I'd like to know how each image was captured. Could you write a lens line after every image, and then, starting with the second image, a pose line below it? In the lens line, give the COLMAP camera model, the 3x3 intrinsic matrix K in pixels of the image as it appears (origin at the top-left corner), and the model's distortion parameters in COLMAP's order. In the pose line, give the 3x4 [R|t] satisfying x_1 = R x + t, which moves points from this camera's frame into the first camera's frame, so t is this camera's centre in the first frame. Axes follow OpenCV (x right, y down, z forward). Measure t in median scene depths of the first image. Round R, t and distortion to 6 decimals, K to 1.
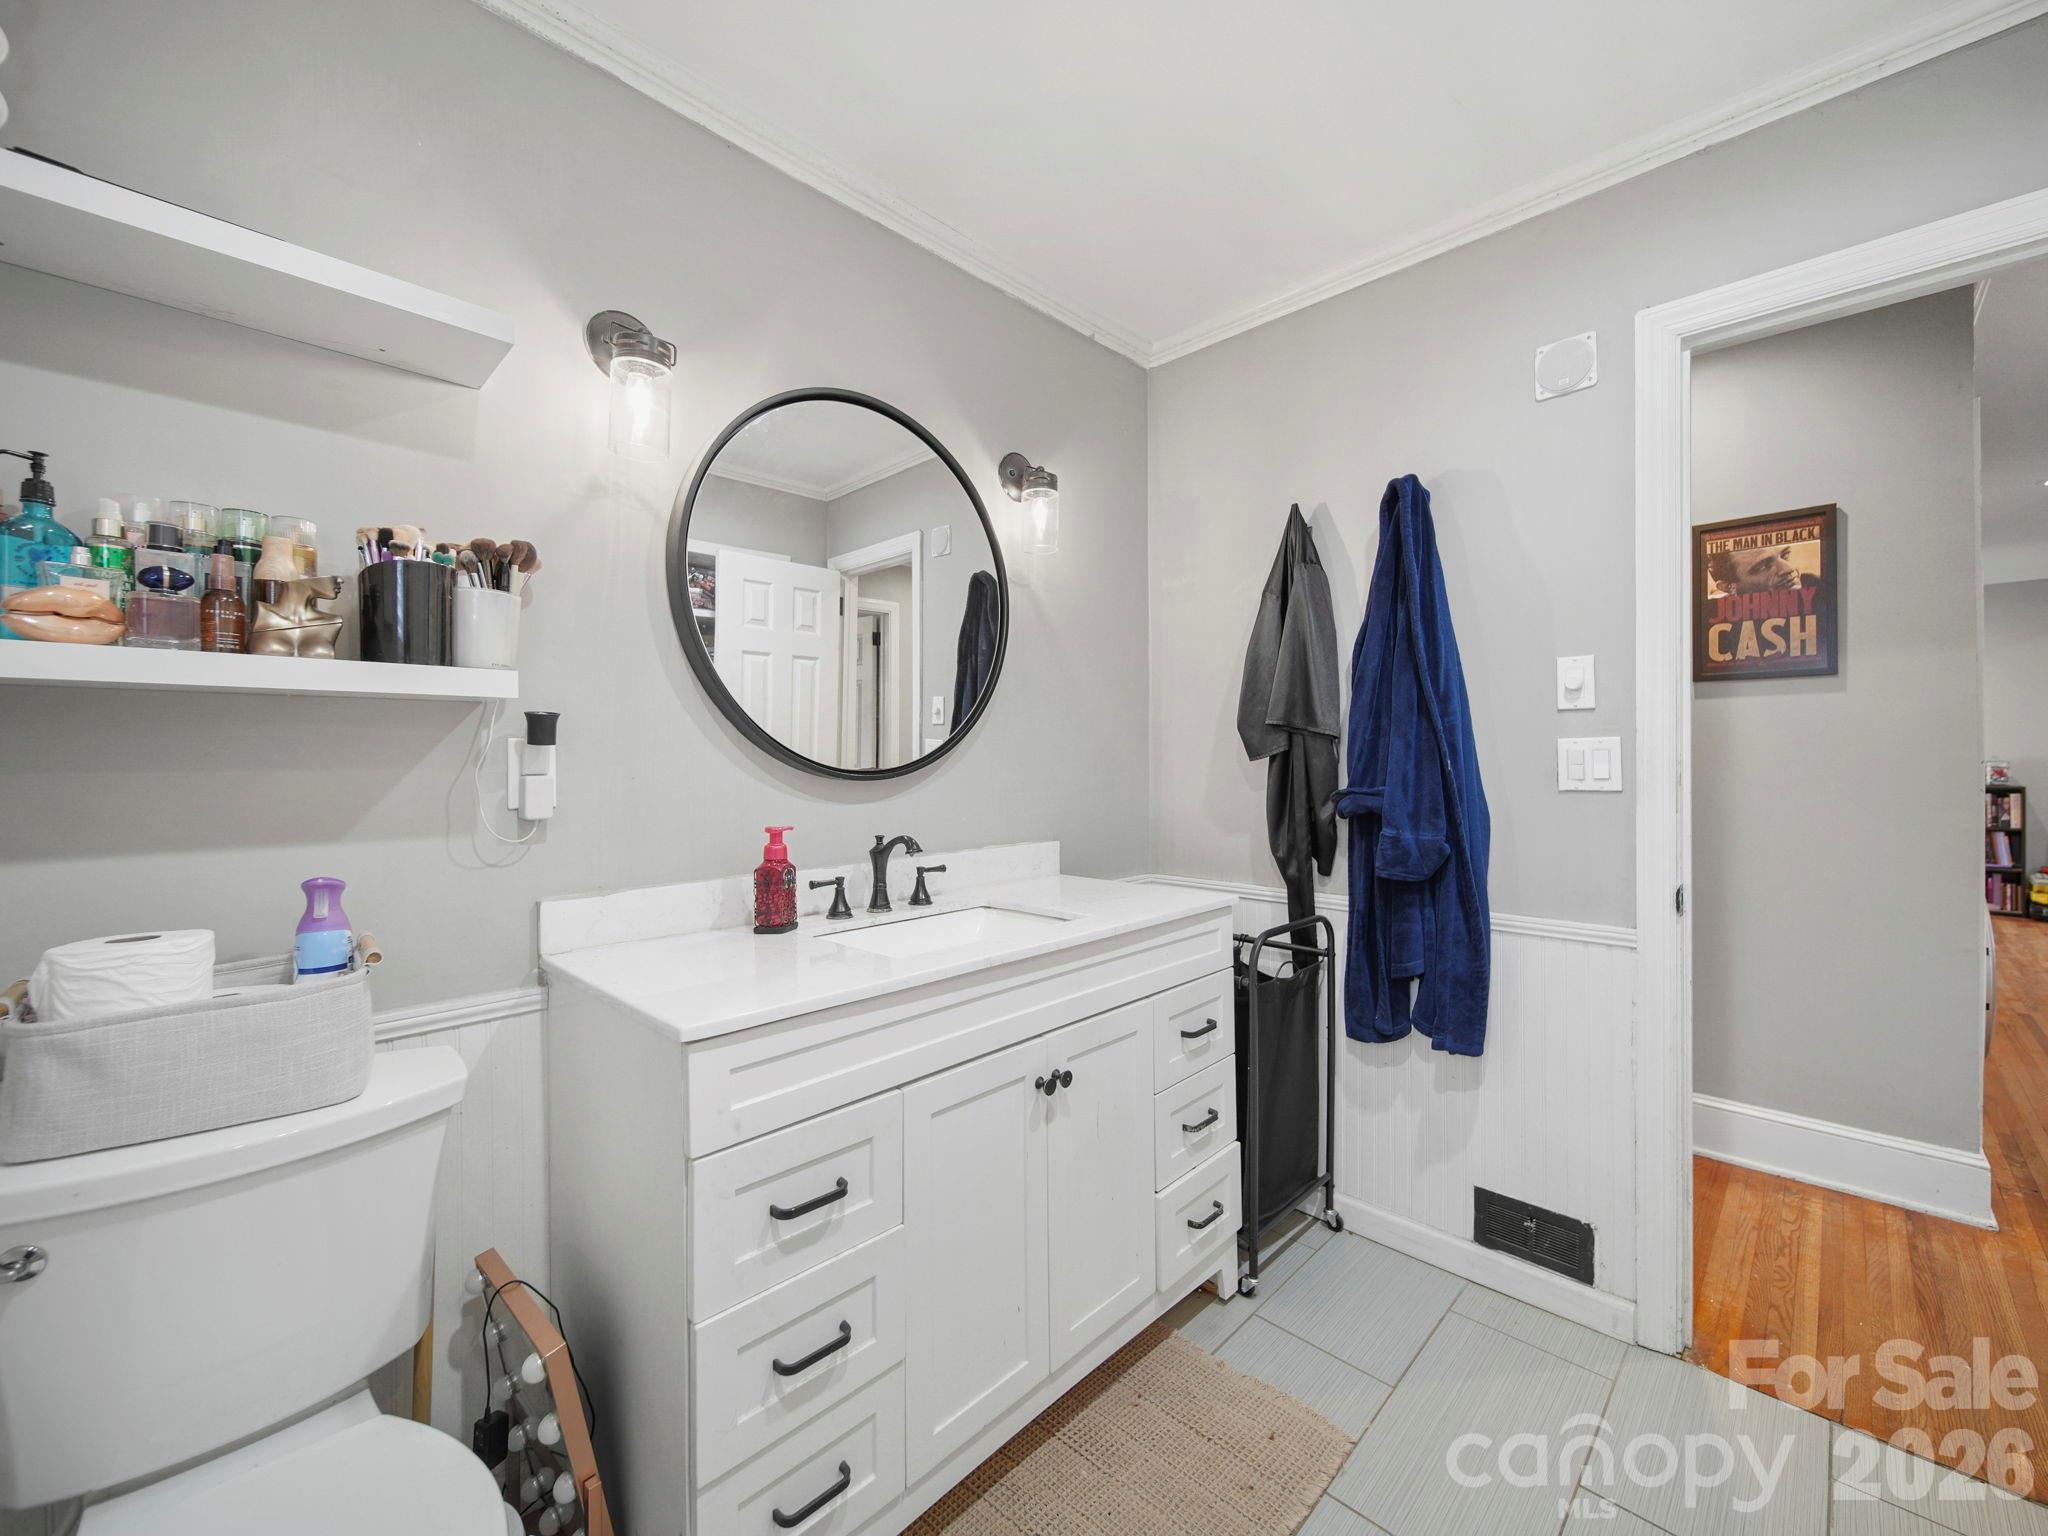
lens RADIAL K [[831.7, 0, 1017.1], [0, 831.7, 767.2], [0, 0, 1]] dist [-0.001683, -0.000597]
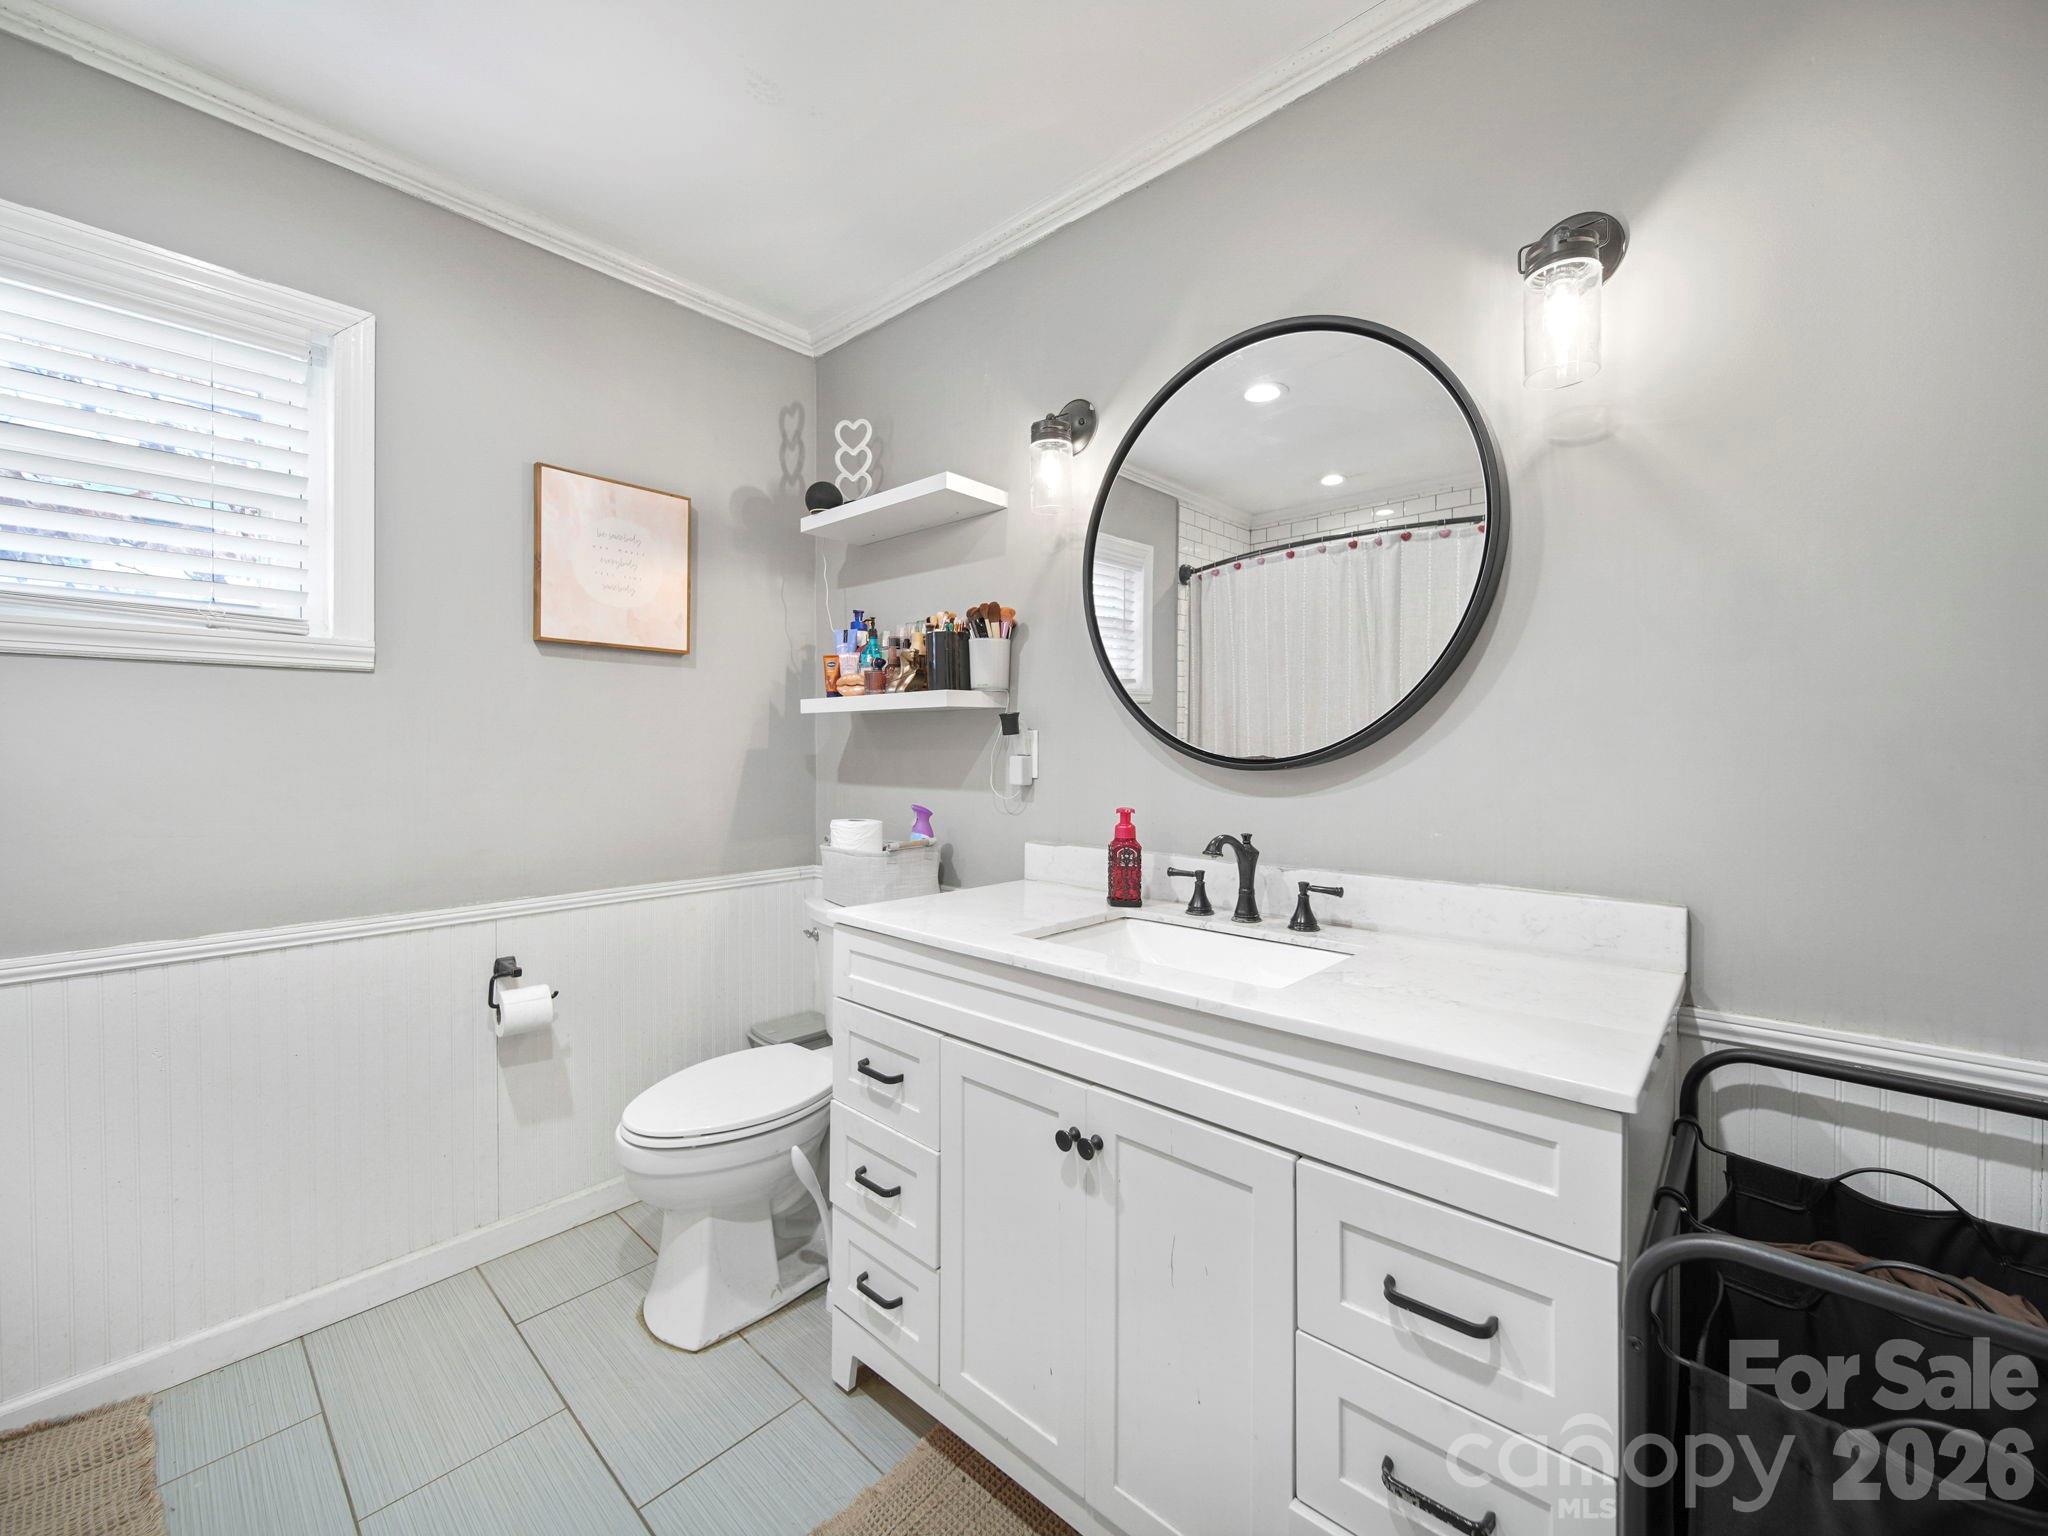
lens RADIAL K [[831.7, 0, 1018.3], [0, 831.7, 747.5], [0, 0, 1]] dist [-0.001683, -0.000597]
pose [[0.030081, 0.007794, -0.999517, 0.775661], [-0.008417, 0.999936, 0.007544, -0.013410], [0.999512, 0.008186, 0.030145, 0.827797]]
